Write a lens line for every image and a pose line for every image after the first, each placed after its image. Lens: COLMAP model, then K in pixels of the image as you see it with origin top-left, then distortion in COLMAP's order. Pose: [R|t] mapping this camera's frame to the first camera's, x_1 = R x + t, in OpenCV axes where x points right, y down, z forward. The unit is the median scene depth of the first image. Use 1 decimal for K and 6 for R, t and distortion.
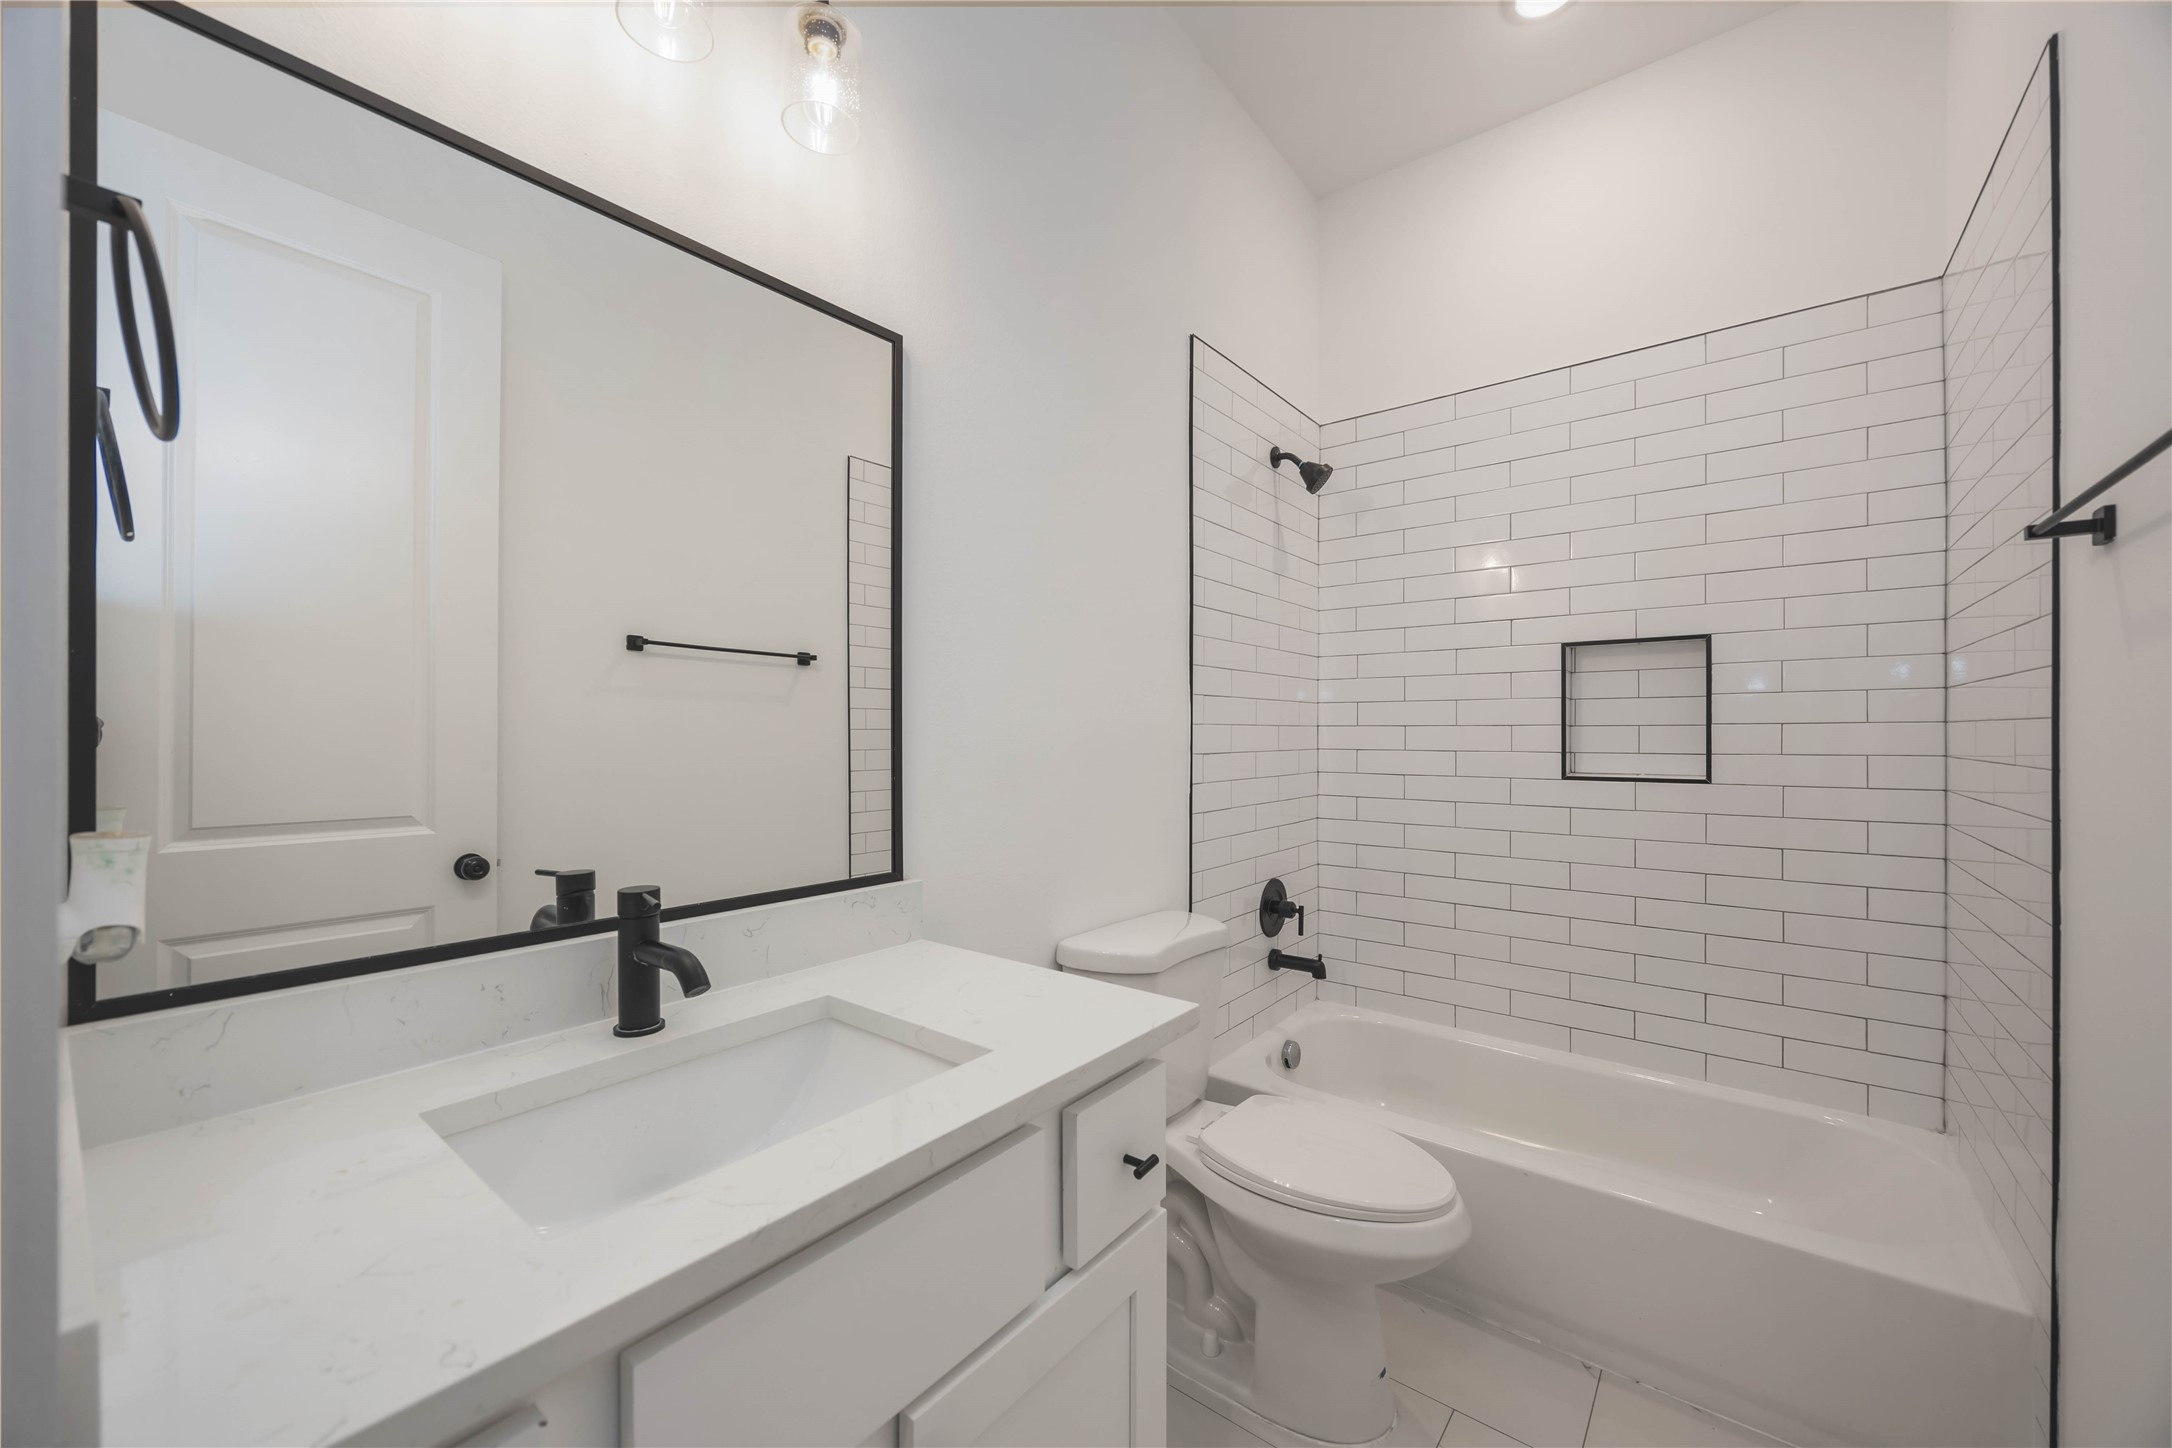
lens RADIAL K [[831.3, 0, 1076.7], [0, 831.3, 732.2], [0, 0, 1]] dist [-0.001249, -0.000935]
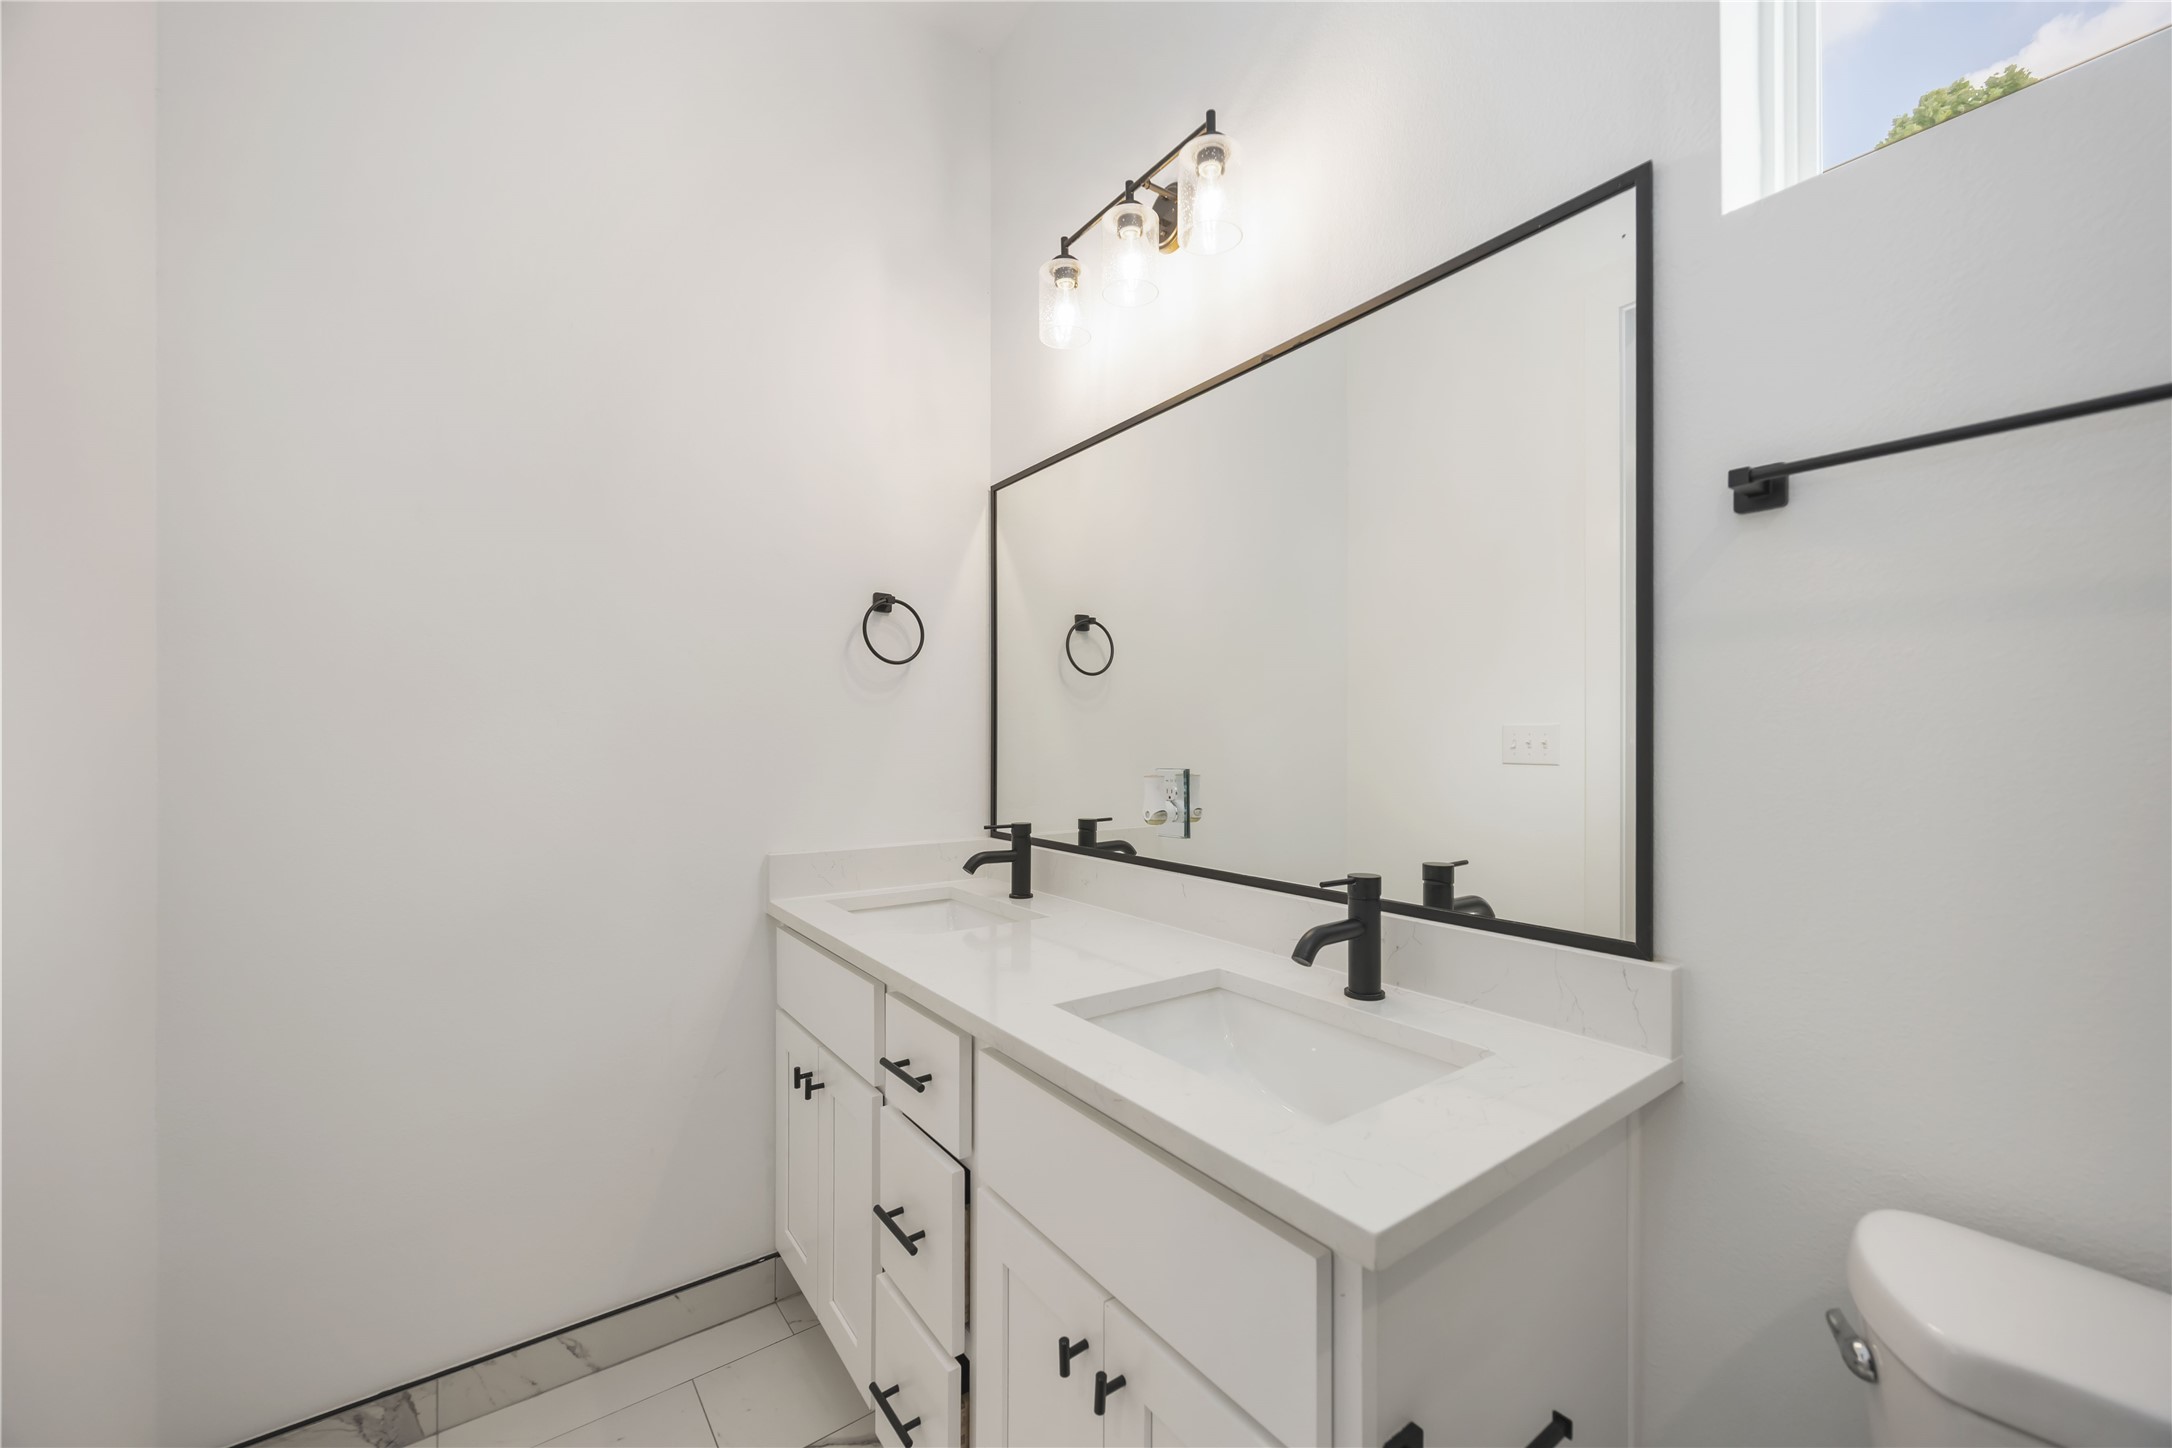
lens RADIAL K [[831.3, 0, 1082.1], [0, 831.3, 722.4], [0, 0, 1]] dist [-0.001249, -0.000935]
pose [[-0.278292, -0.028687, -0.960068, 0.631897], [-0.005341, 0.999585, -0.028319, 0.008006], [0.960482, -0.002753, -0.278330, 0.834771]]
